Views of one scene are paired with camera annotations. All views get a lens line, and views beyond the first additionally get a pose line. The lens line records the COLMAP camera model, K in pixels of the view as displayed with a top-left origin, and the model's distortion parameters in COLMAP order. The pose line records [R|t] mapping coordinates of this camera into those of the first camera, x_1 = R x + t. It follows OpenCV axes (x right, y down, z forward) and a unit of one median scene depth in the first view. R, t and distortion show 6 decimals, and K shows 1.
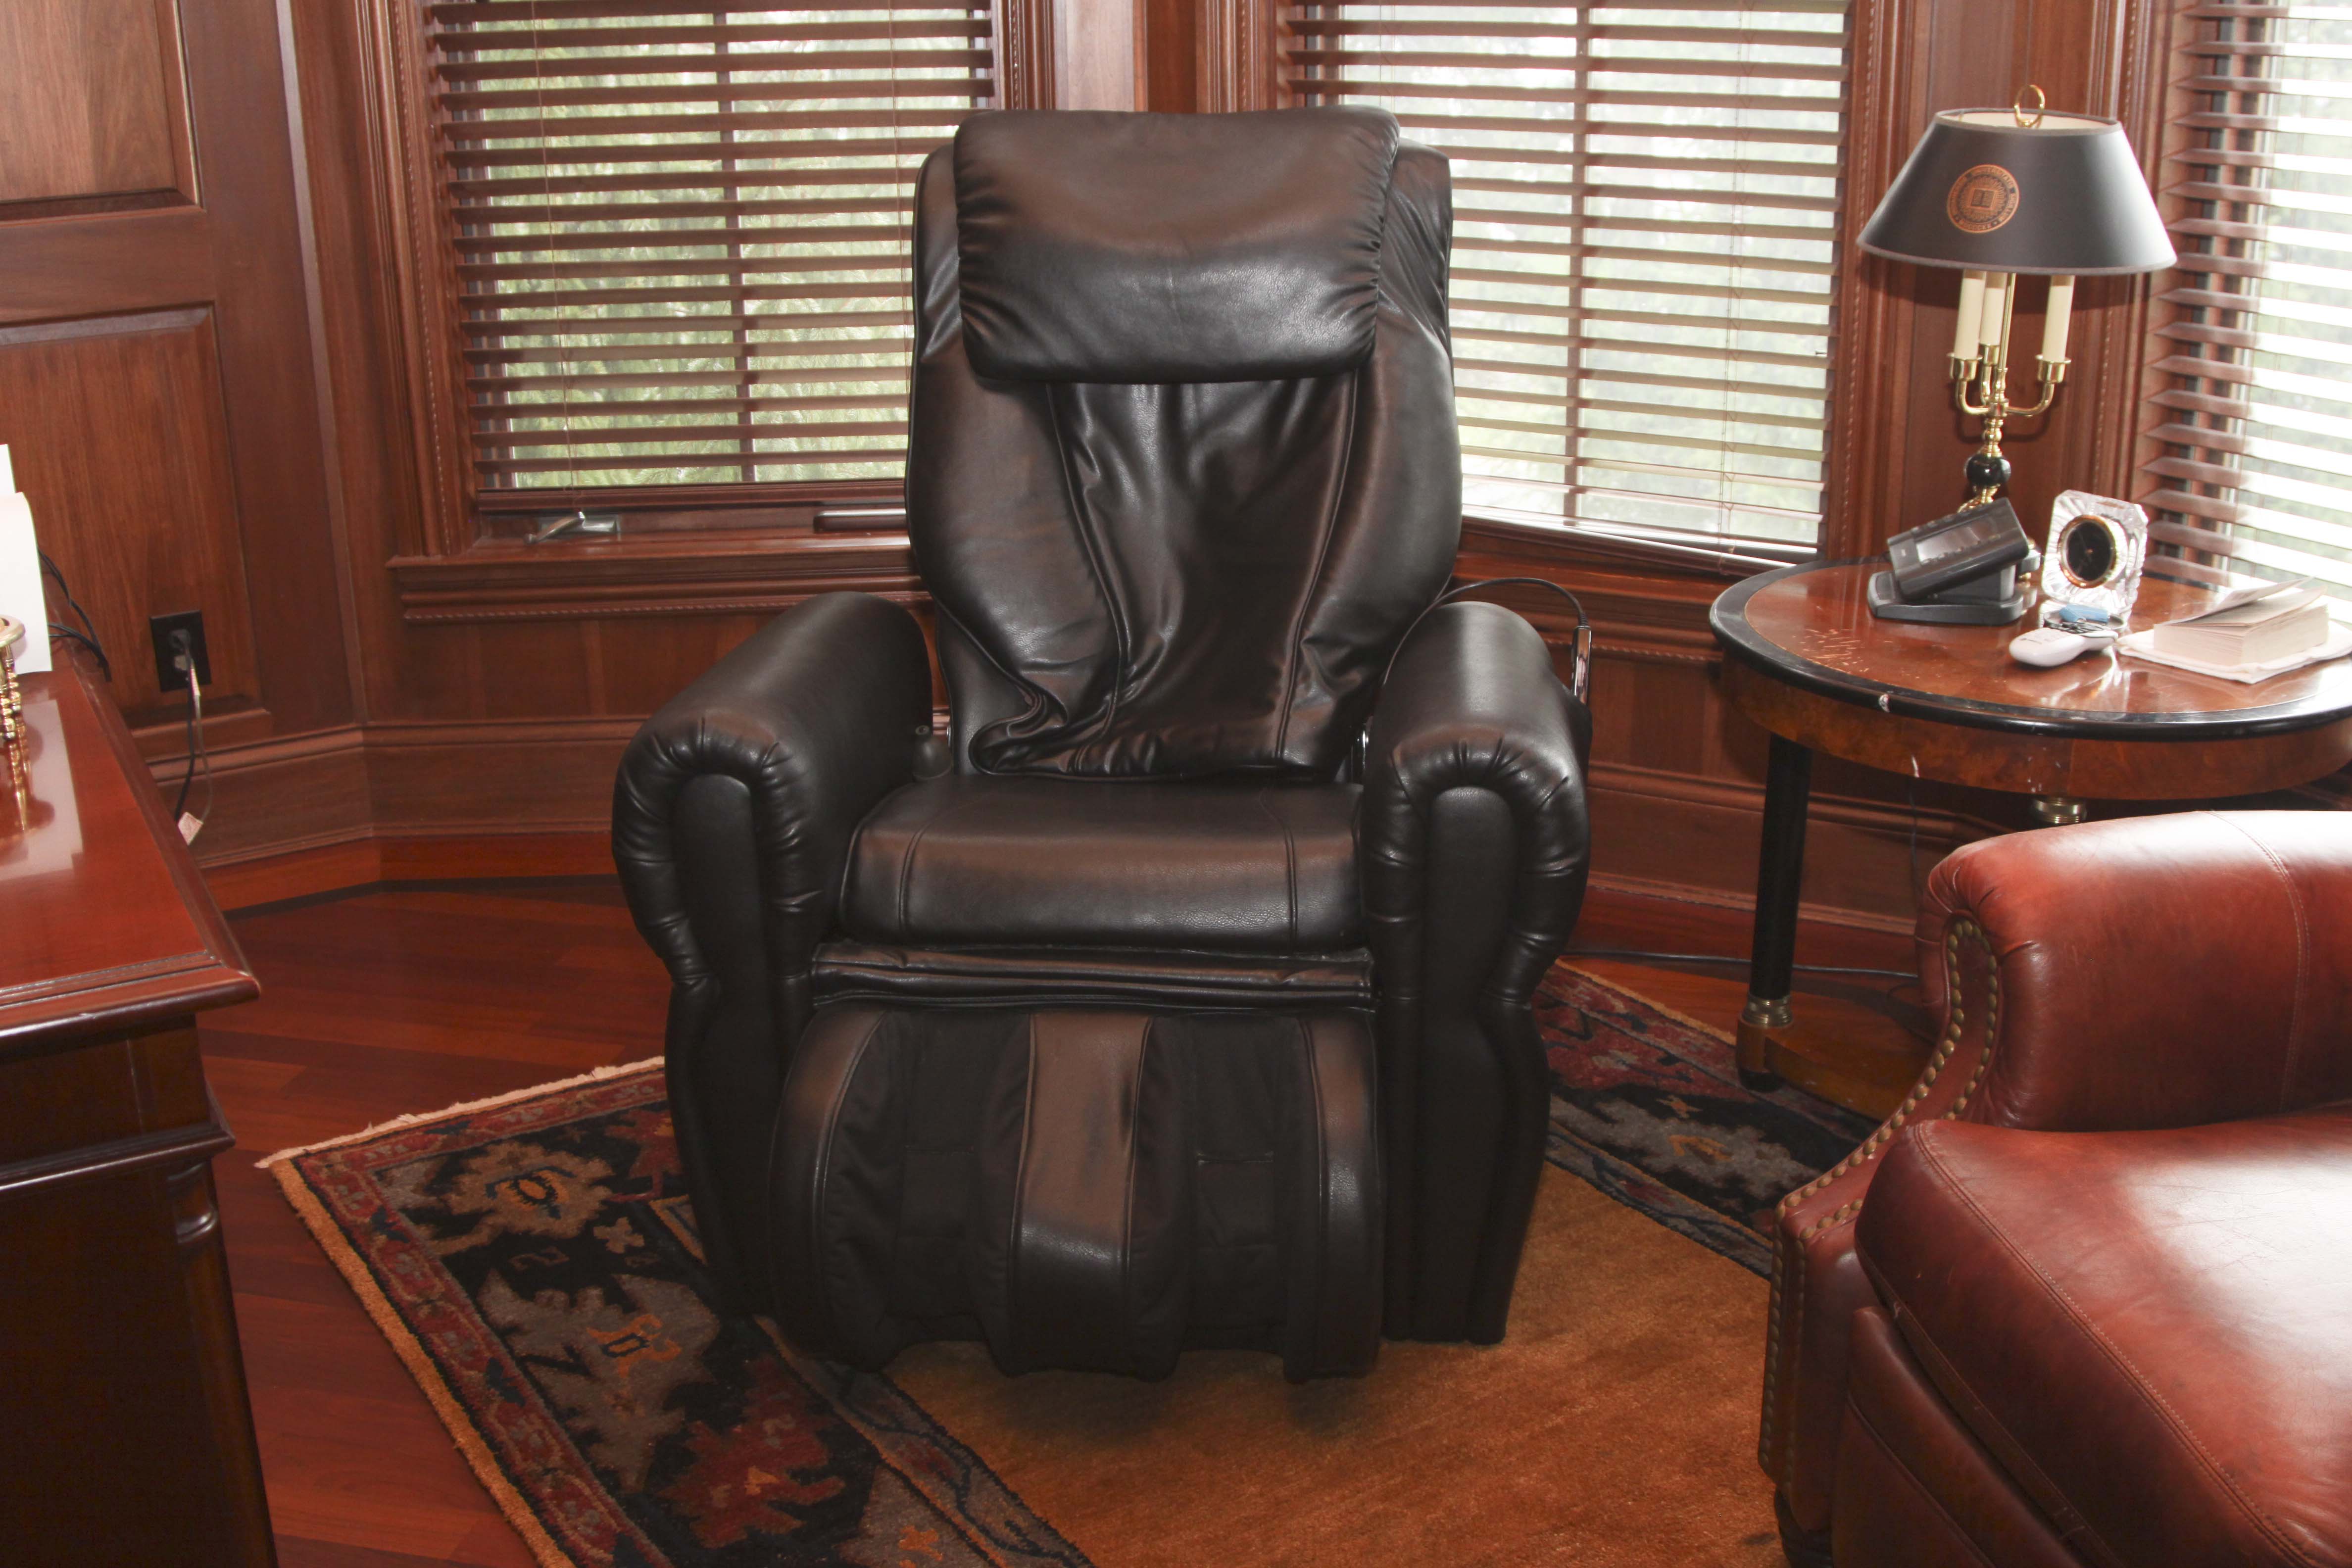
lens RADIAL K [[2503.5, 0, 1176.0], [0, 2503.5, 784.0], [0, 0, 1]] dist [-0.135086, 0.070893]
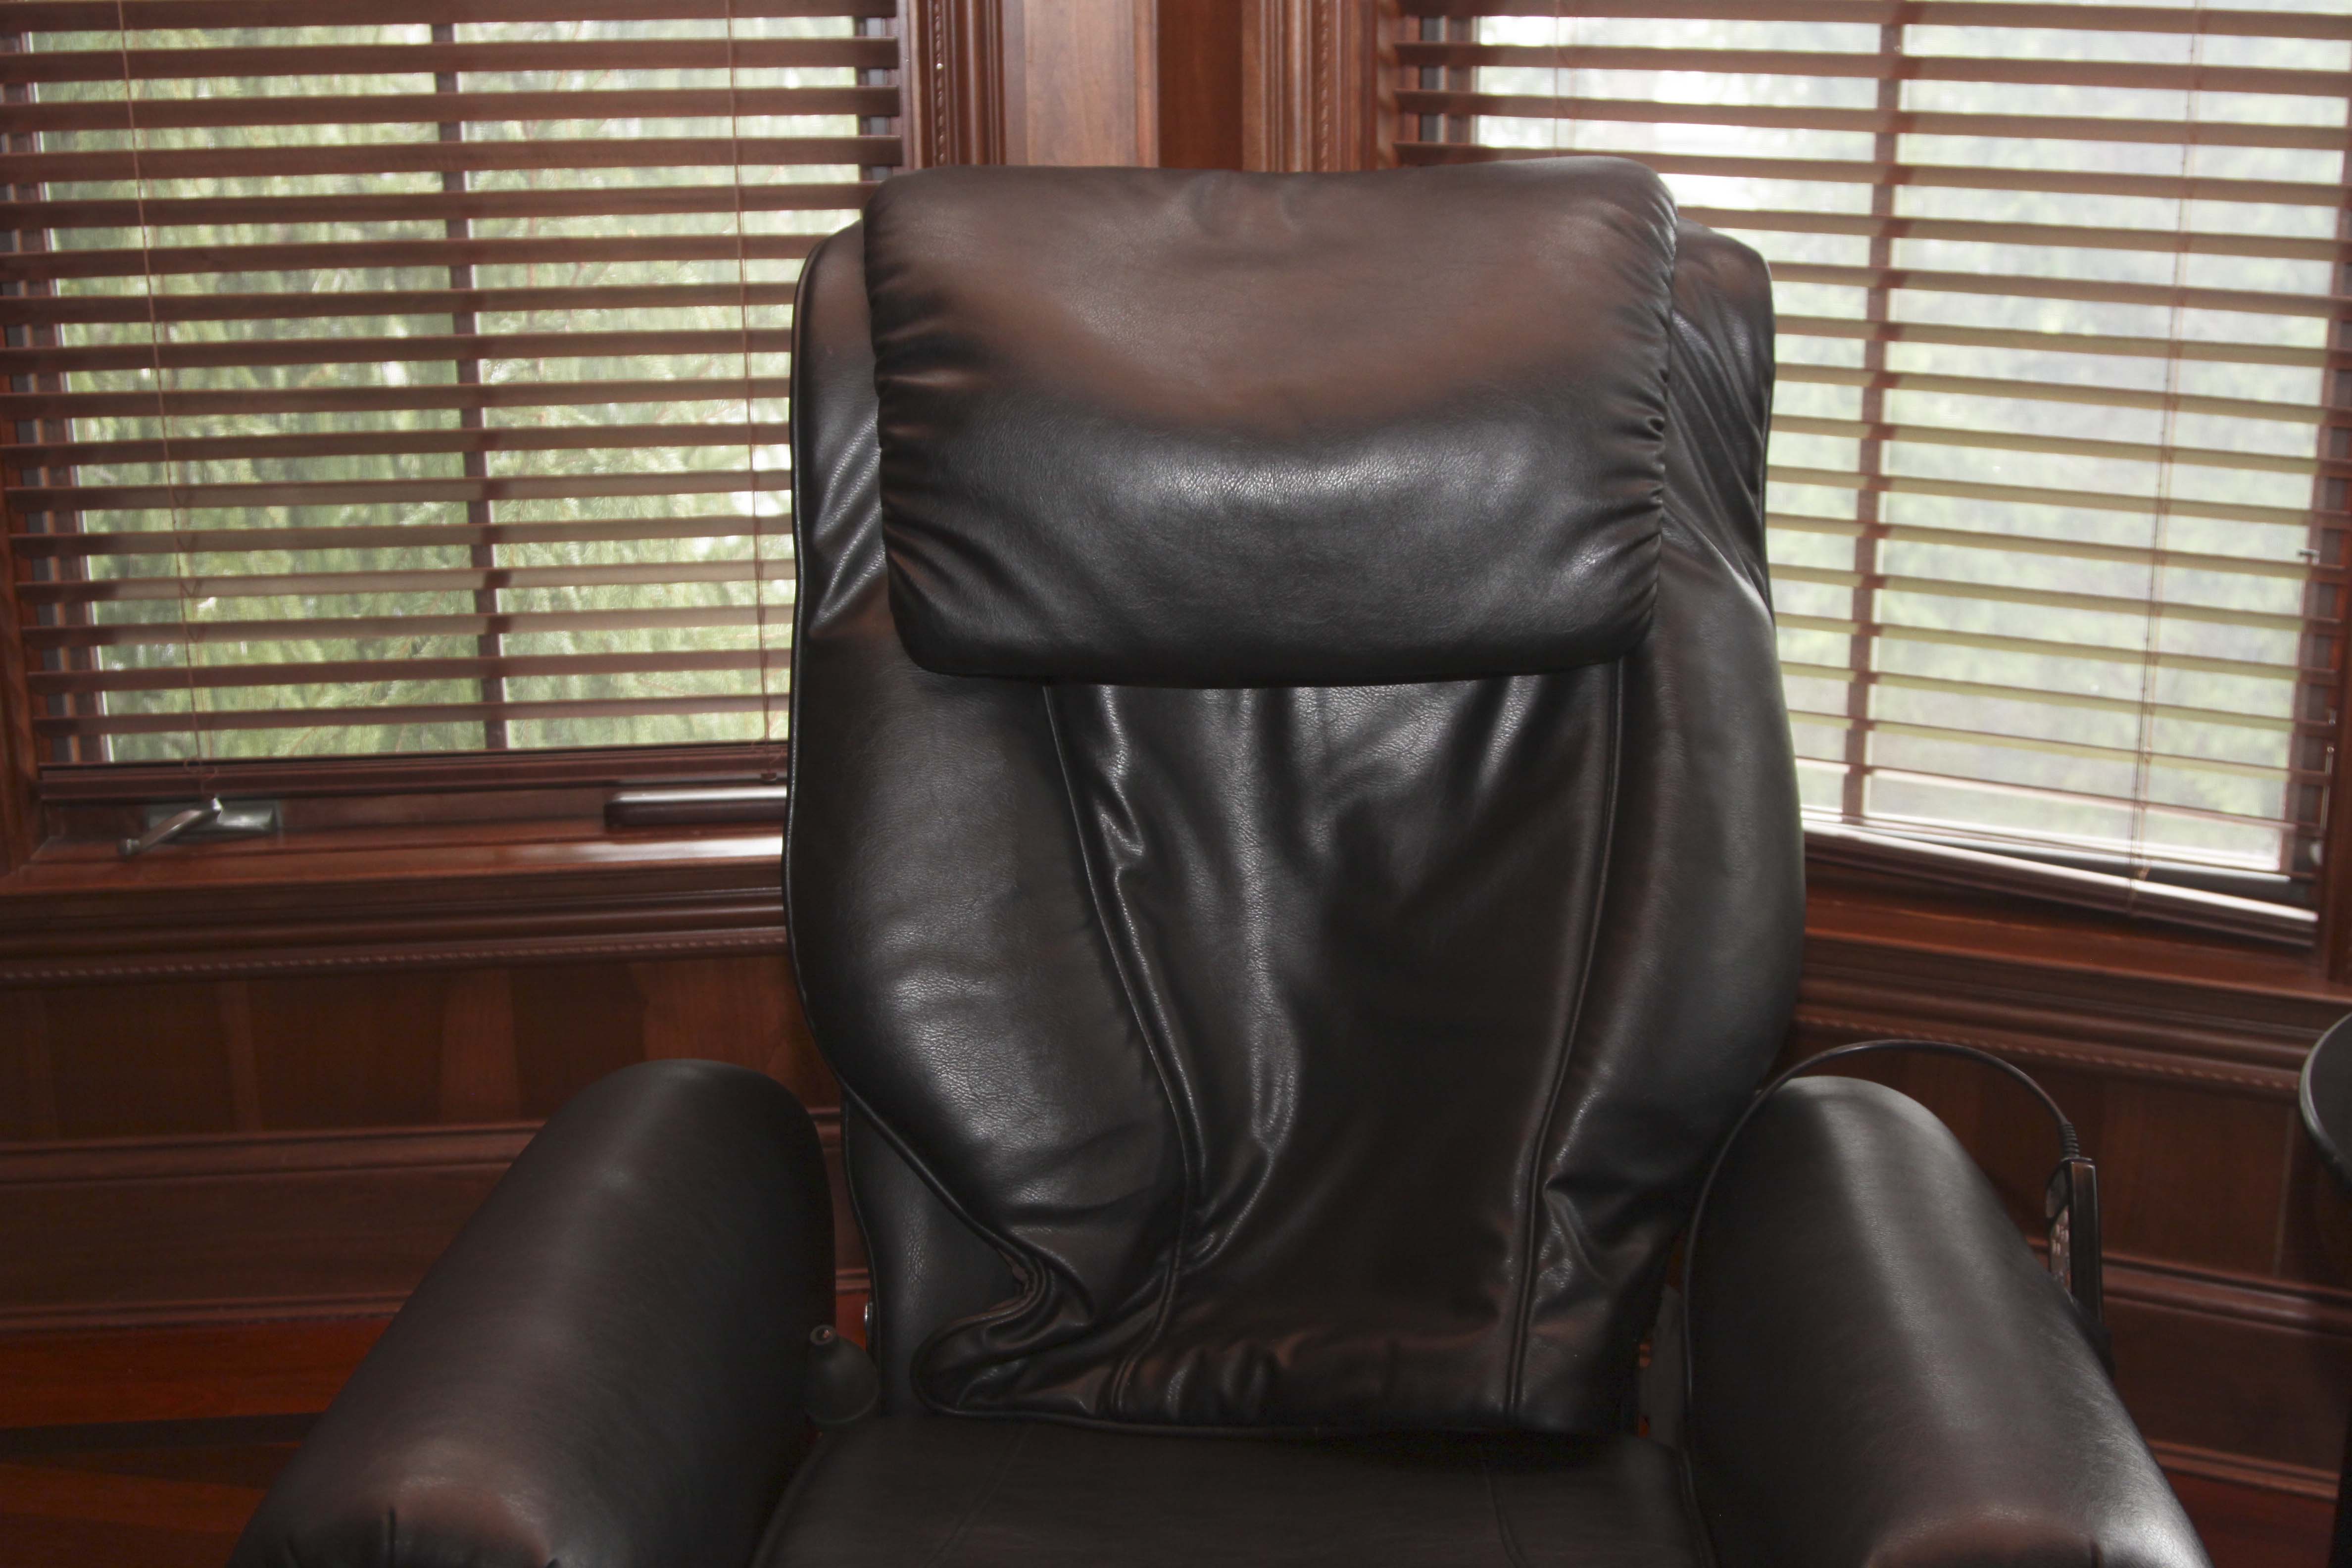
lens RADIAL K [[3062.7, 0, 1176.0], [0, 3062.7, 784.0], [0, 0, 1]] dist [-0.064124, 0.017331]
pose [[0.998901, -0.009880, 0.045822, -0.056379], [0.011429, 0.999367, -0.033687, -0.119951], [-0.045460, 0.034174, 0.998381, 0.349695]]
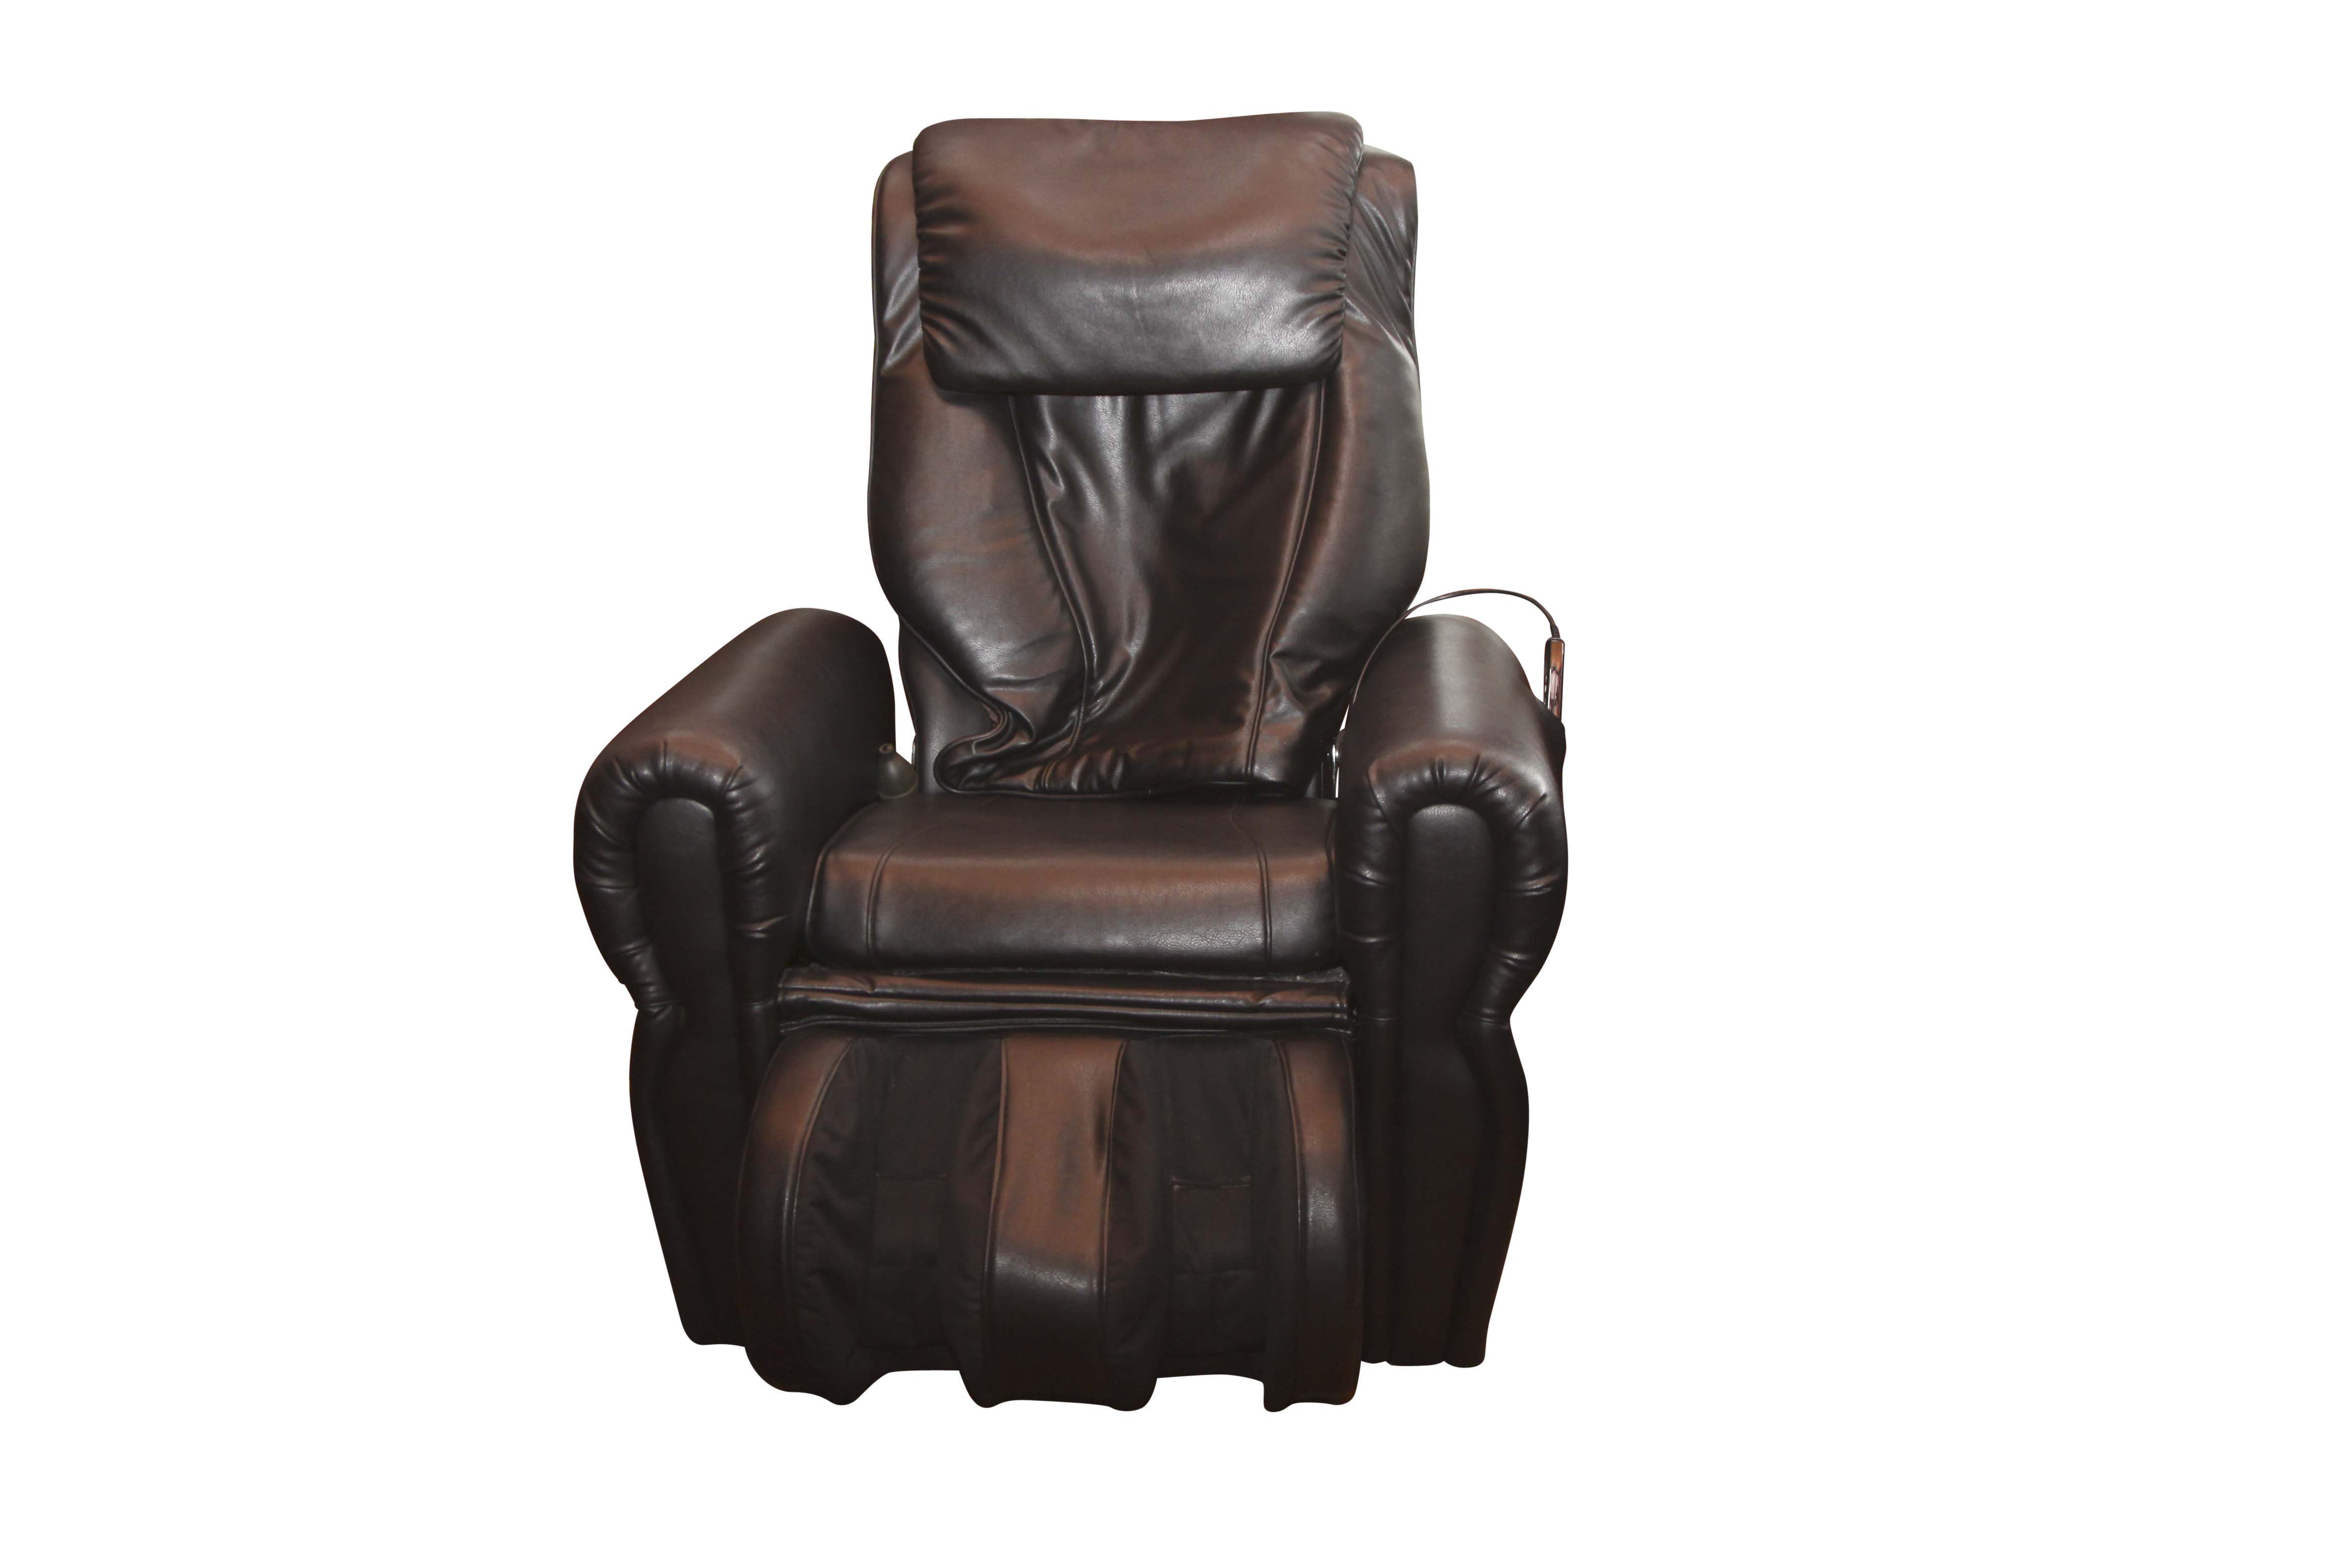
lens RADIAL K [[2503.5, 0, 1176.0], [0, 2503.5, 784.0], [0, 0, 1]] dist [-0.135086, 0.070893]
pose [[0.999766, -0.009298, 0.019551, -0.006886], [0.009310, 0.999957, -0.000519, -0.006147], [-0.019545, 0.000701, 0.999809, 0.013817]]
